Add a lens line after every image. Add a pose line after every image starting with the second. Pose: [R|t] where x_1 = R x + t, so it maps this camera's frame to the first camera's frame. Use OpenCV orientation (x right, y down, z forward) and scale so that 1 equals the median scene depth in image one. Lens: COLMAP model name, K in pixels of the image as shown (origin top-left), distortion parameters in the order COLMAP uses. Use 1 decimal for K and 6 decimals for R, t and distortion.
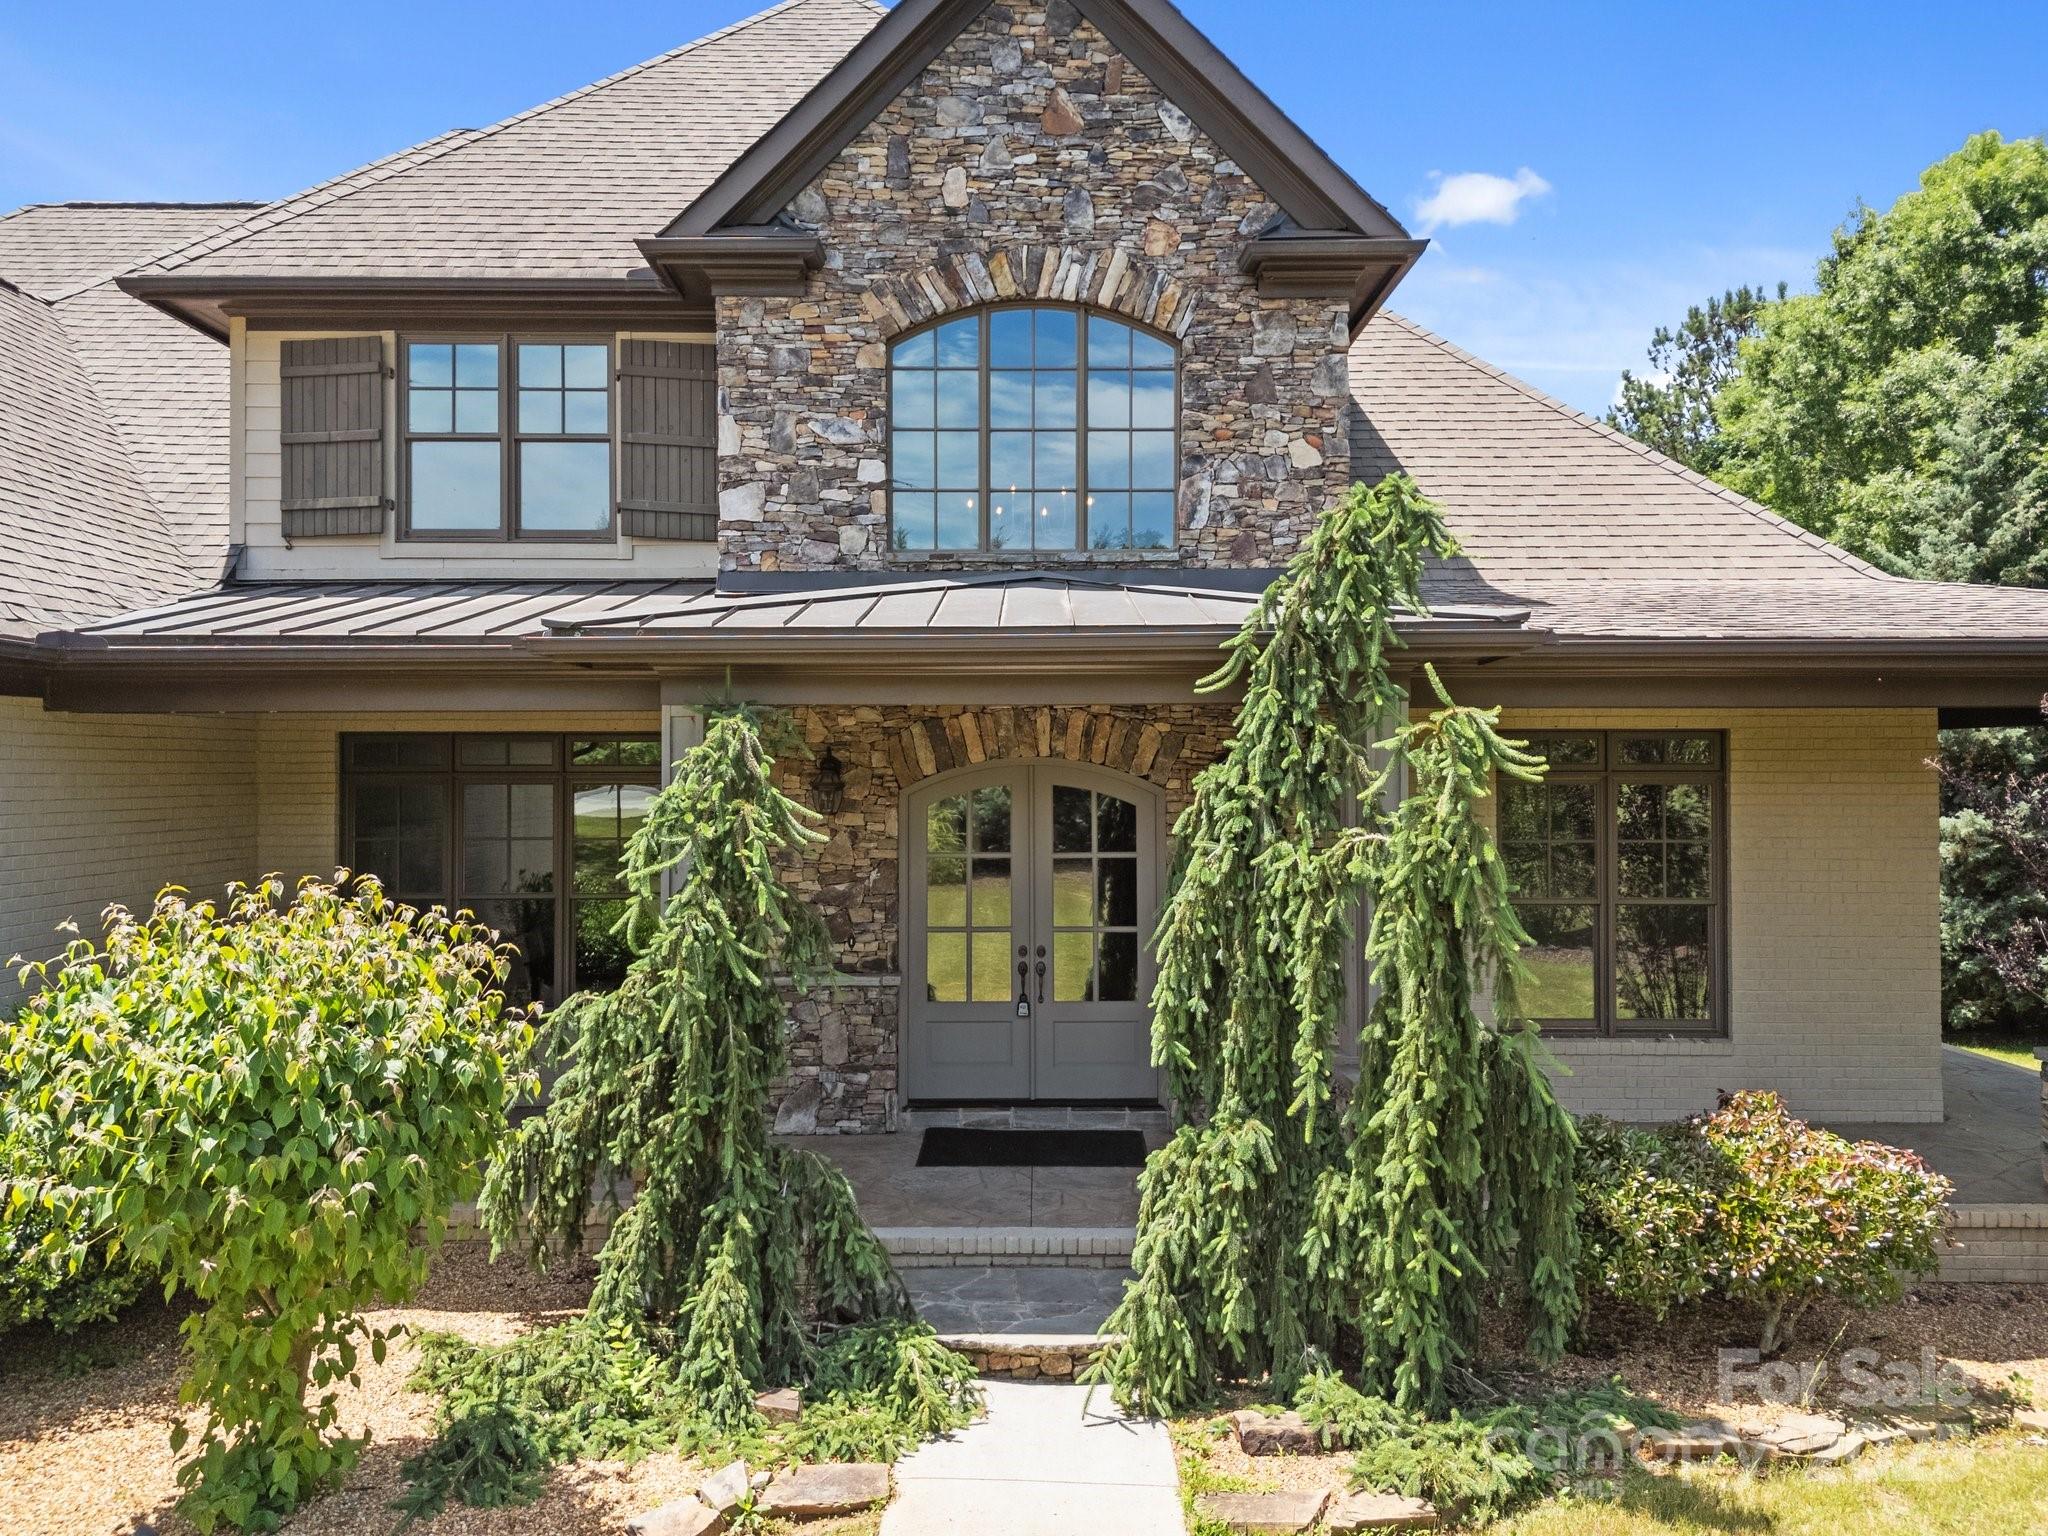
lens RADIAL K [[1491.2, 0, 1017.2], [0, 1491.2, 752.3], [0, 0, 1]] dist [0.054815, -0.007196]
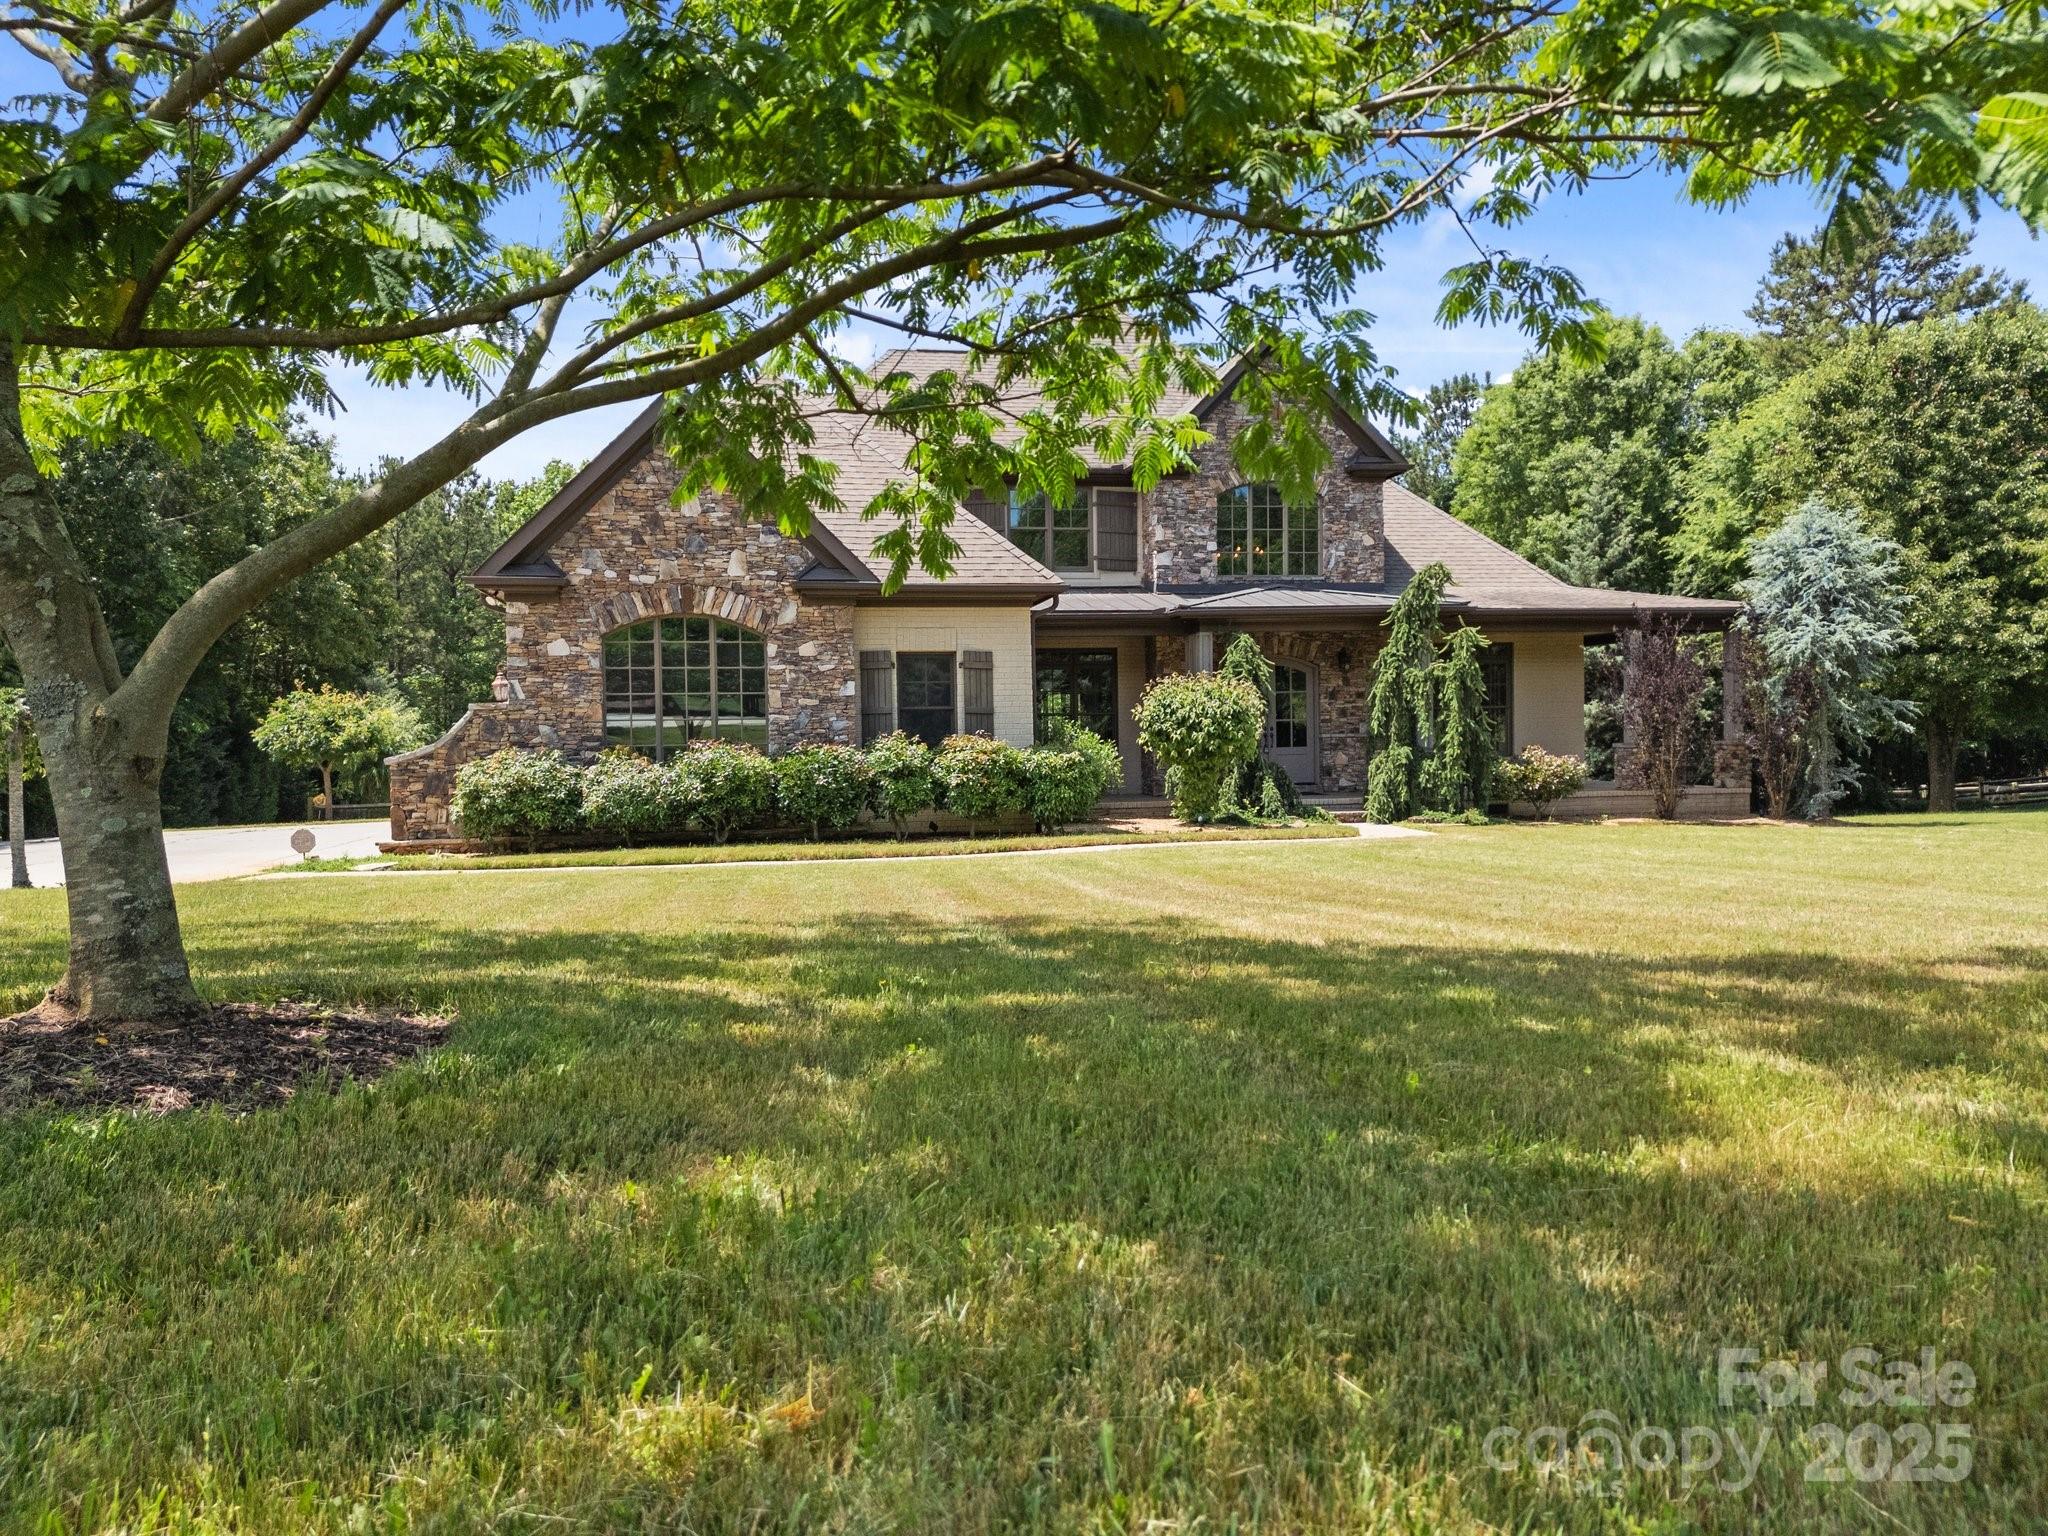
lens RADIAL K [[1509.6, 0, 974.3], [0, 1509.6, 768.4], [0, 0, 1]] dist [0.130108, -0.000076]
pose [[0.984721, -0.015421, 0.173458, -0.984446], [0.010486, 0.999515, 0.029336, 0.122221], [-0.173826, -0.027069, 0.984404, -1.586550]]
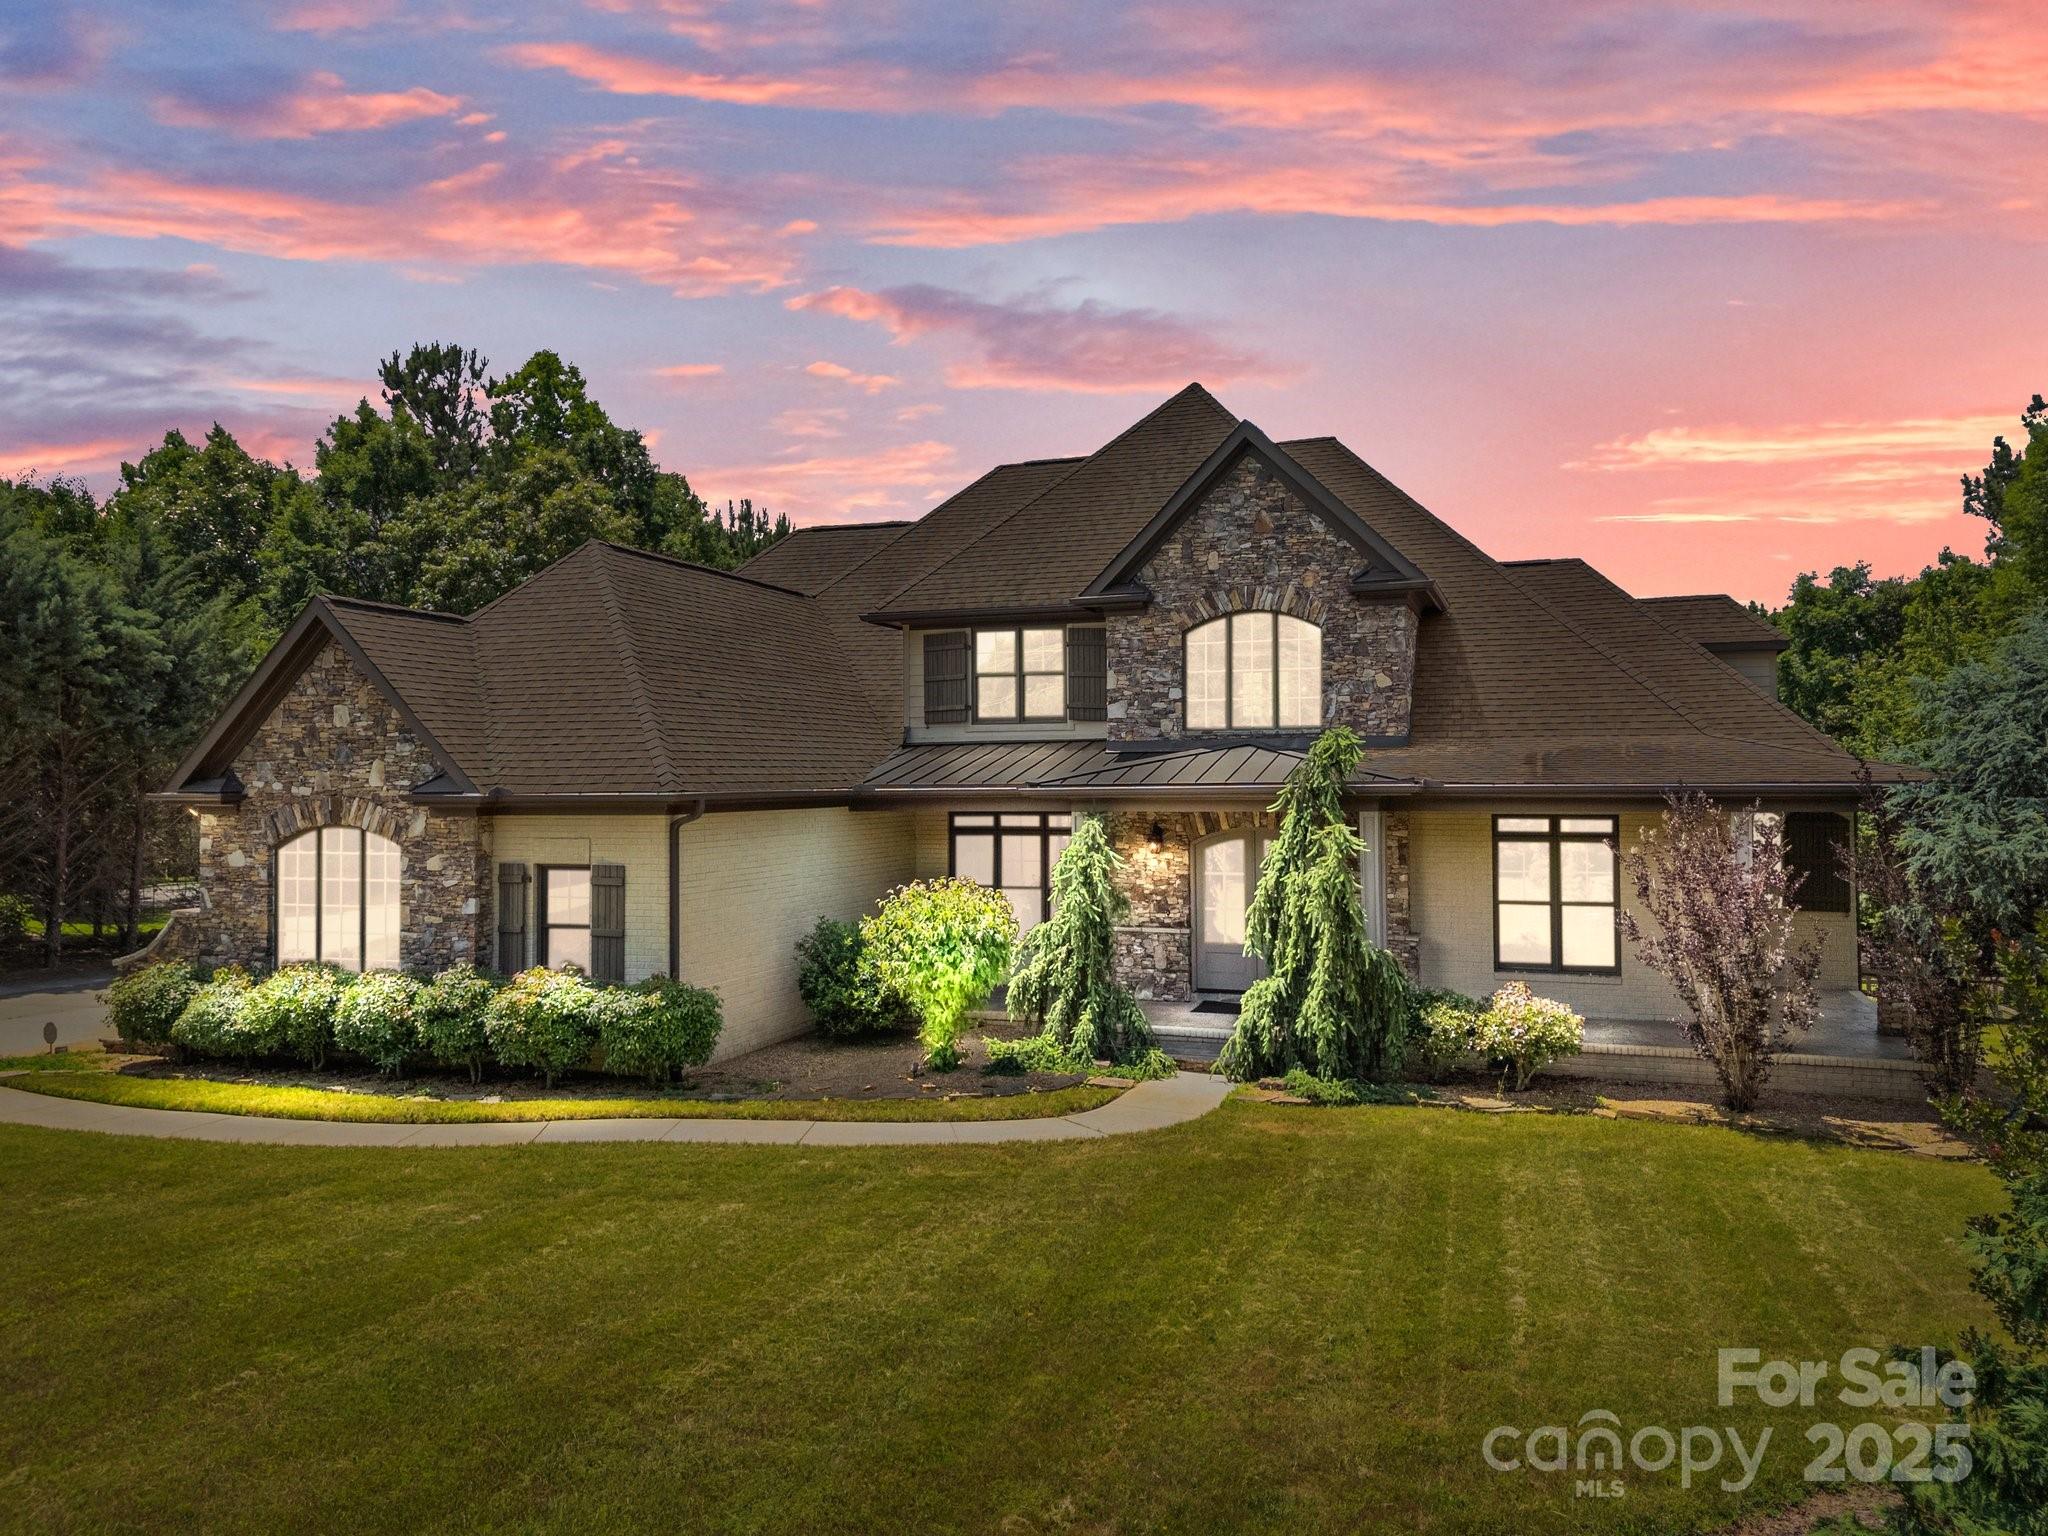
lens RADIAL K [[1491.2, 0, 1017.2], [0, 1491.2, 752.3], [0, 0, 1]] dist [0.054815, -0.007196]
pose [[0.939807, -0.009382, -0.341577, 0.420991], [0.007904, 0.999952, -0.005719, -0.093249], [0.341614, 0.002675, 0.939836, -1.095174]]
